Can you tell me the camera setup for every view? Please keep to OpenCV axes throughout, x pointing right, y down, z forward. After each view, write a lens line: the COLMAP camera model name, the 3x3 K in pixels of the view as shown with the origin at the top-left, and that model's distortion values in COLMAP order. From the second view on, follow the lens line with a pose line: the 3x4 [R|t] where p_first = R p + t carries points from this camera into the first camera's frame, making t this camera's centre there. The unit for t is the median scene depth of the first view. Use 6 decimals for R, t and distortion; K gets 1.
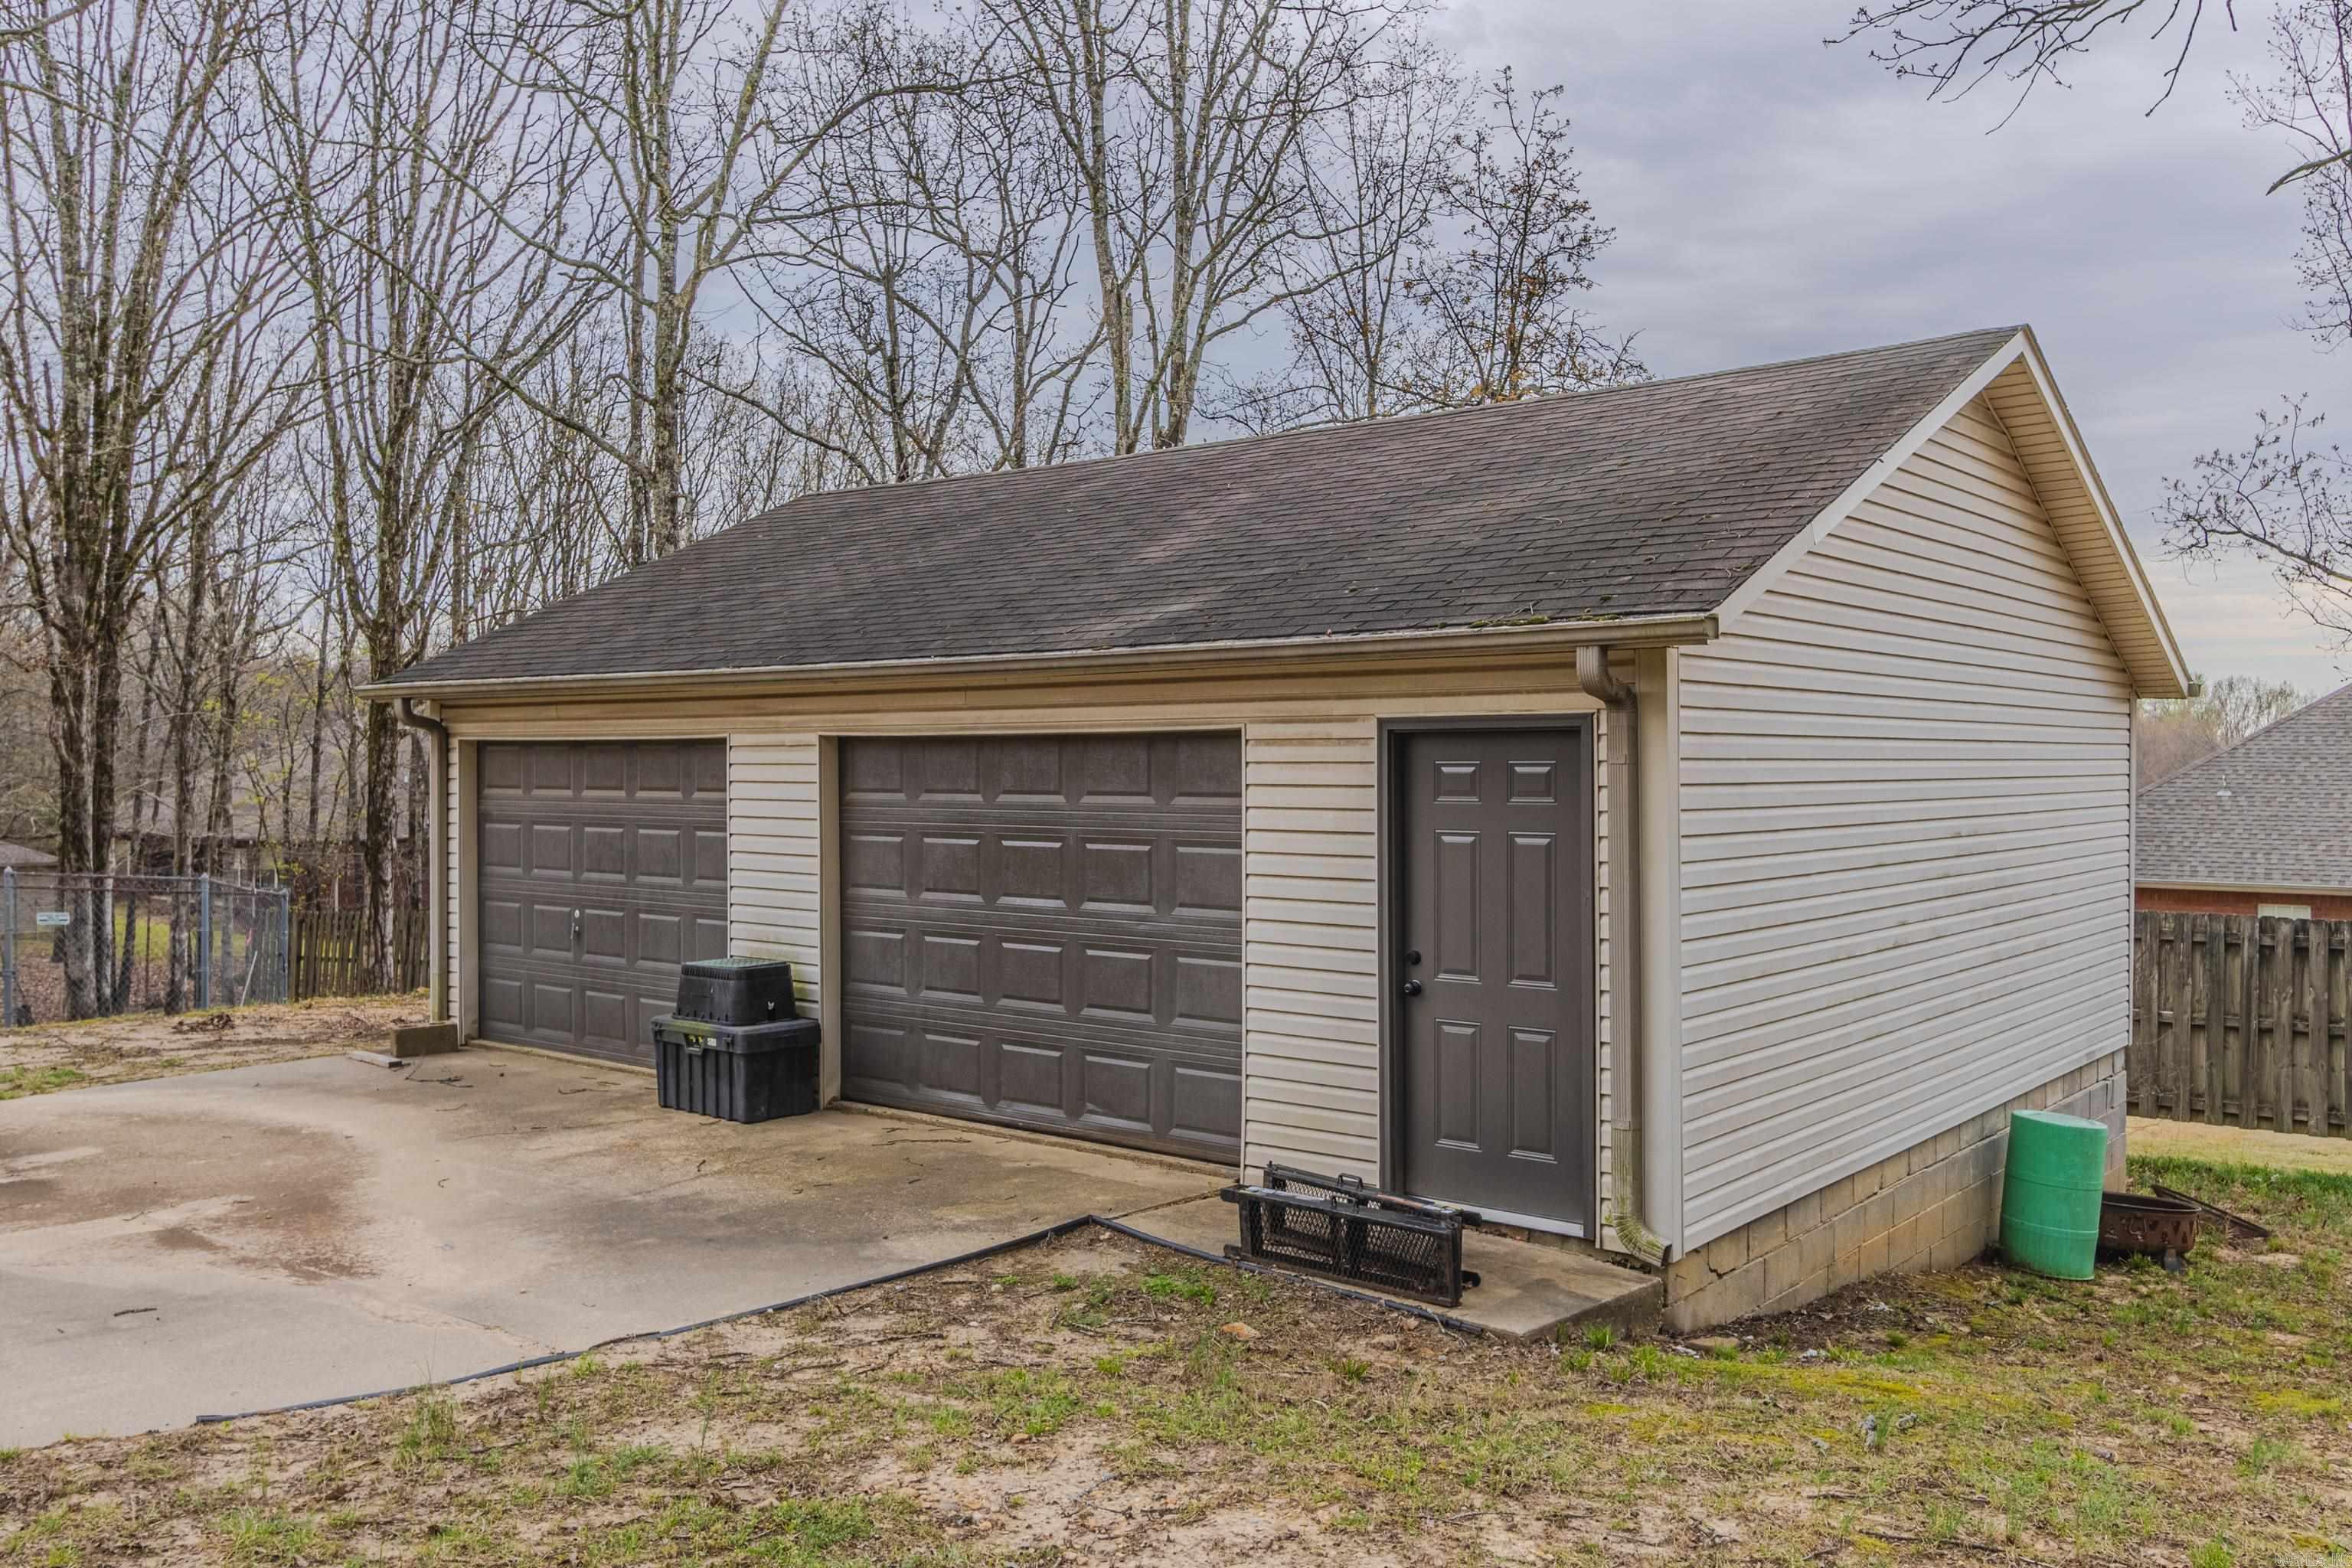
lens RADIAL K [[1881.4, 0, 1176.0], [0, 1881.4, 780.7], [0, 0, 1]] dist [-0.001420, -0.000088]
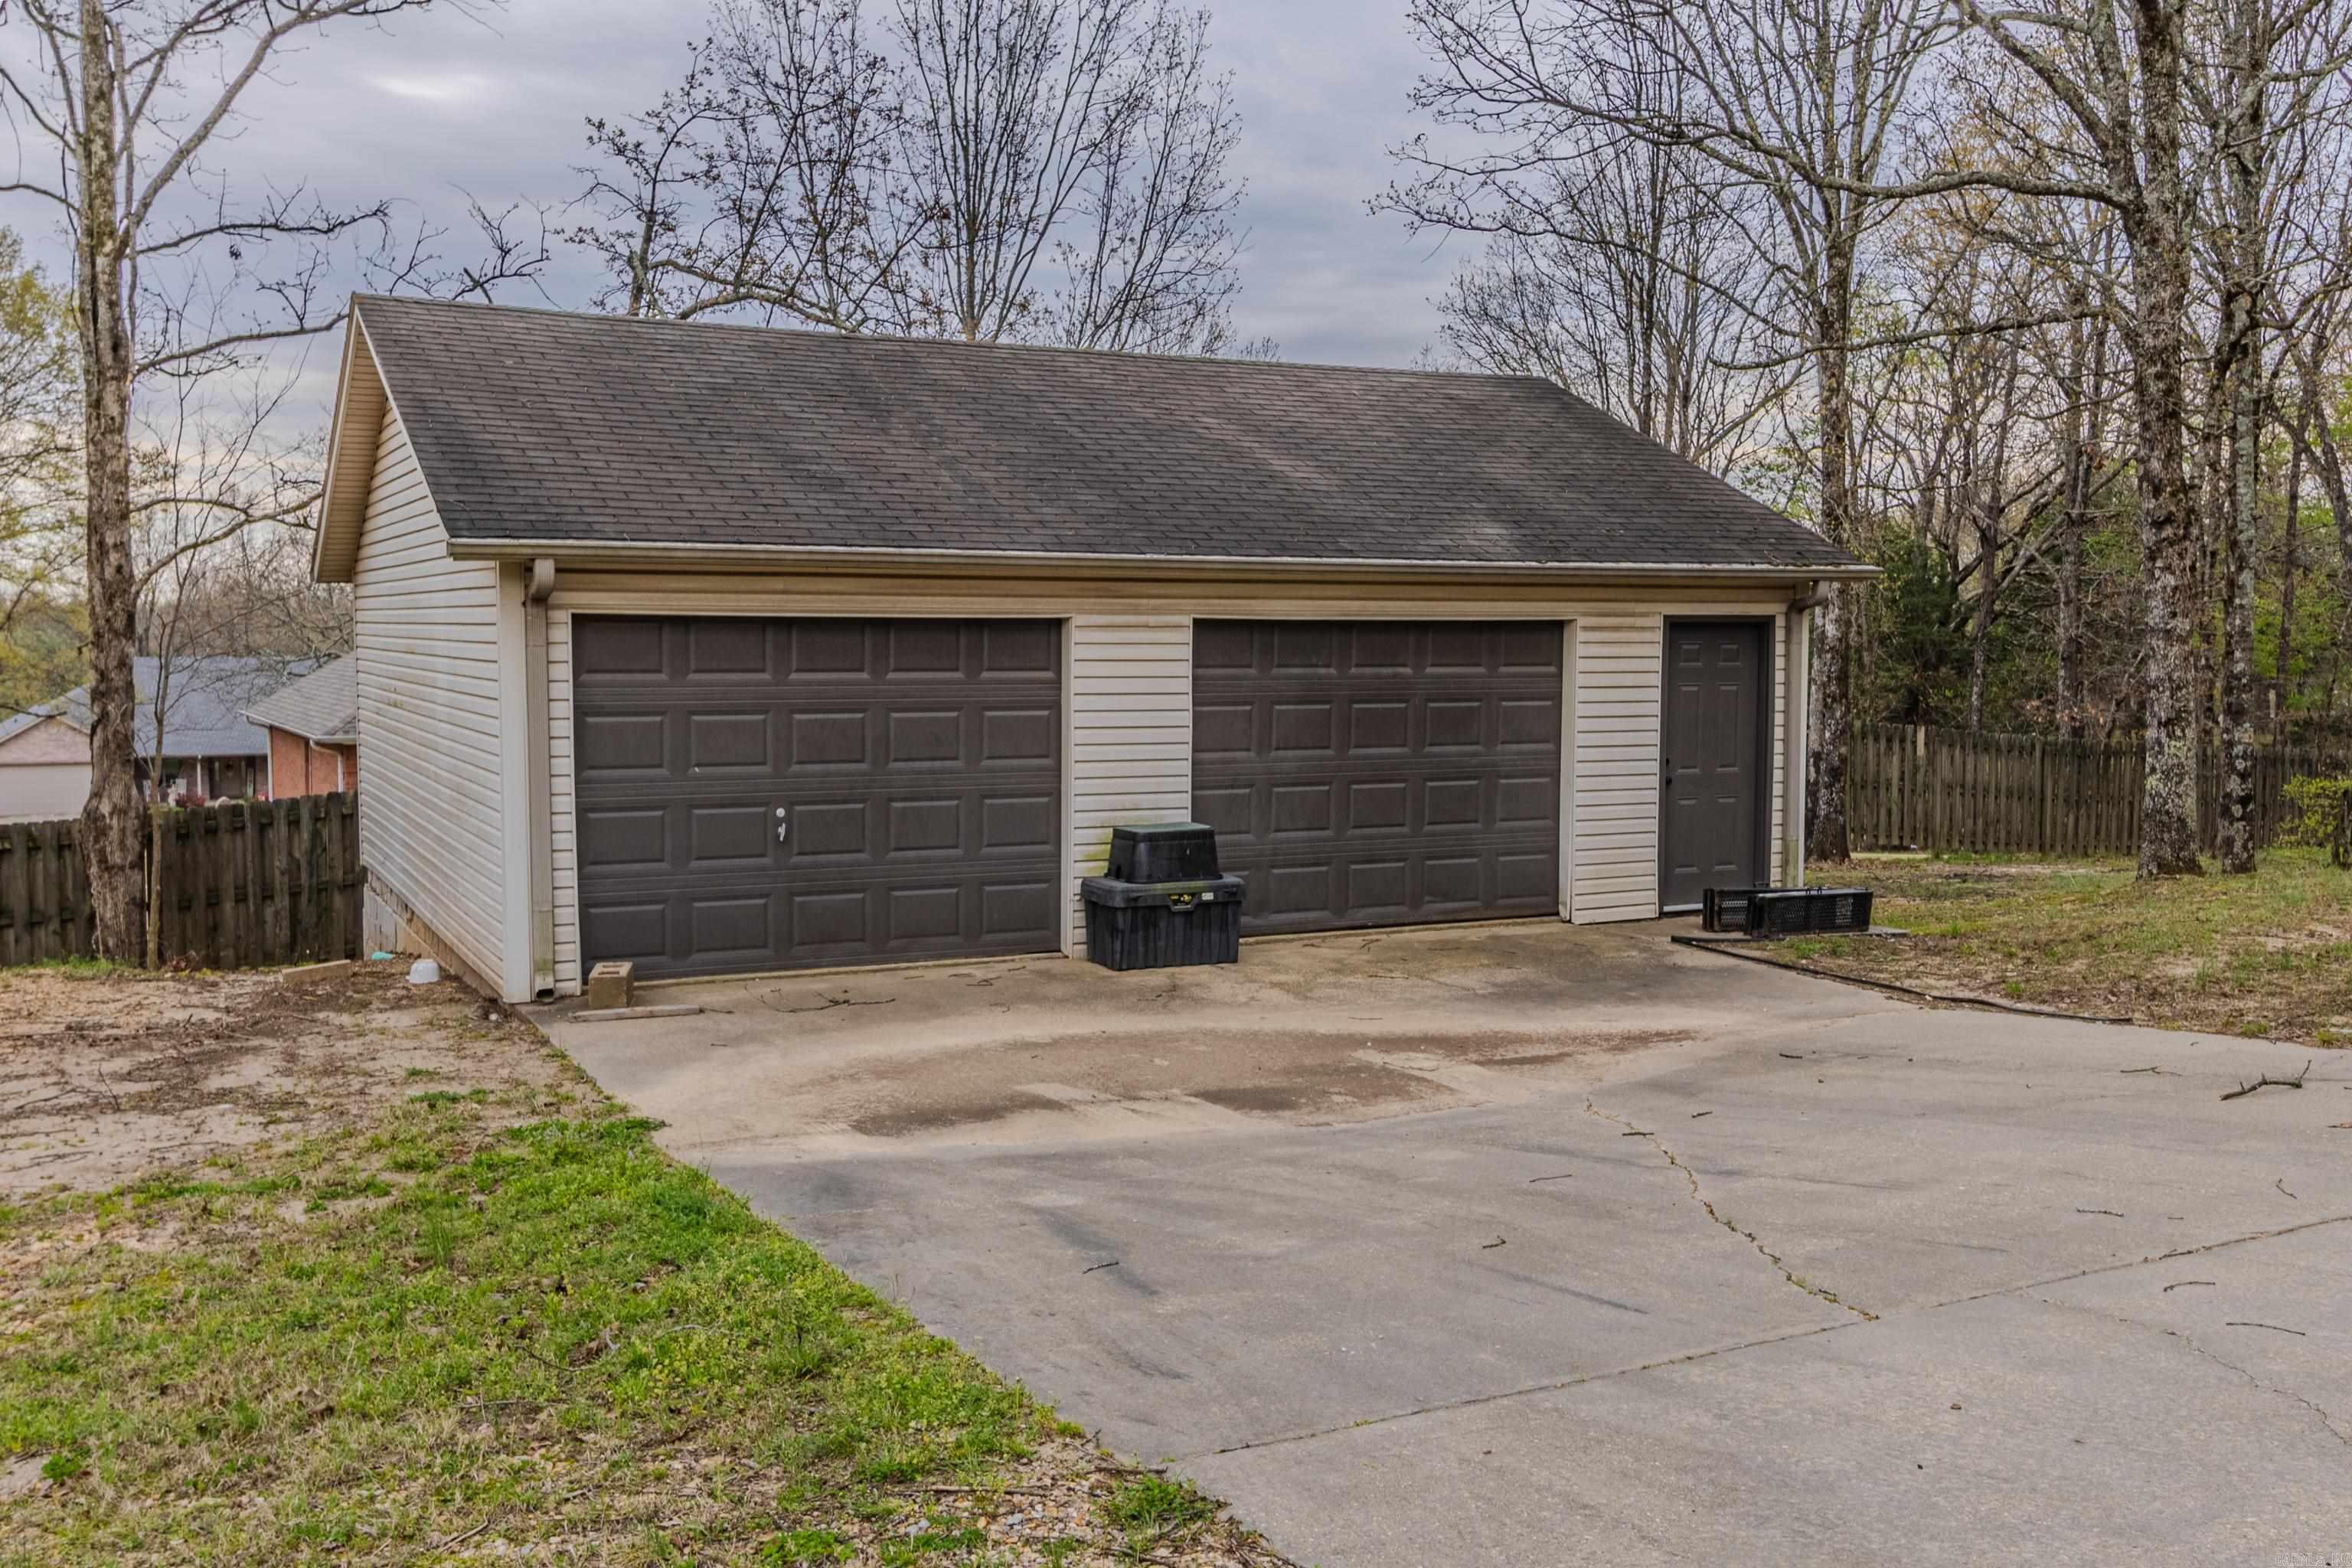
lens RADIAL K [[1925.8, 0, 1174.8], [0, 1925.8, 781.0], [0, 0, 1]] dist [0.008391, -0.016216]
pose [[0.440538, -0.065985, 0.895306, -1.260590], [0.006476, 0.997503, 0.070330, -0.008166], [-0.897711, -0.025185, 0.439865, 0.520305]]
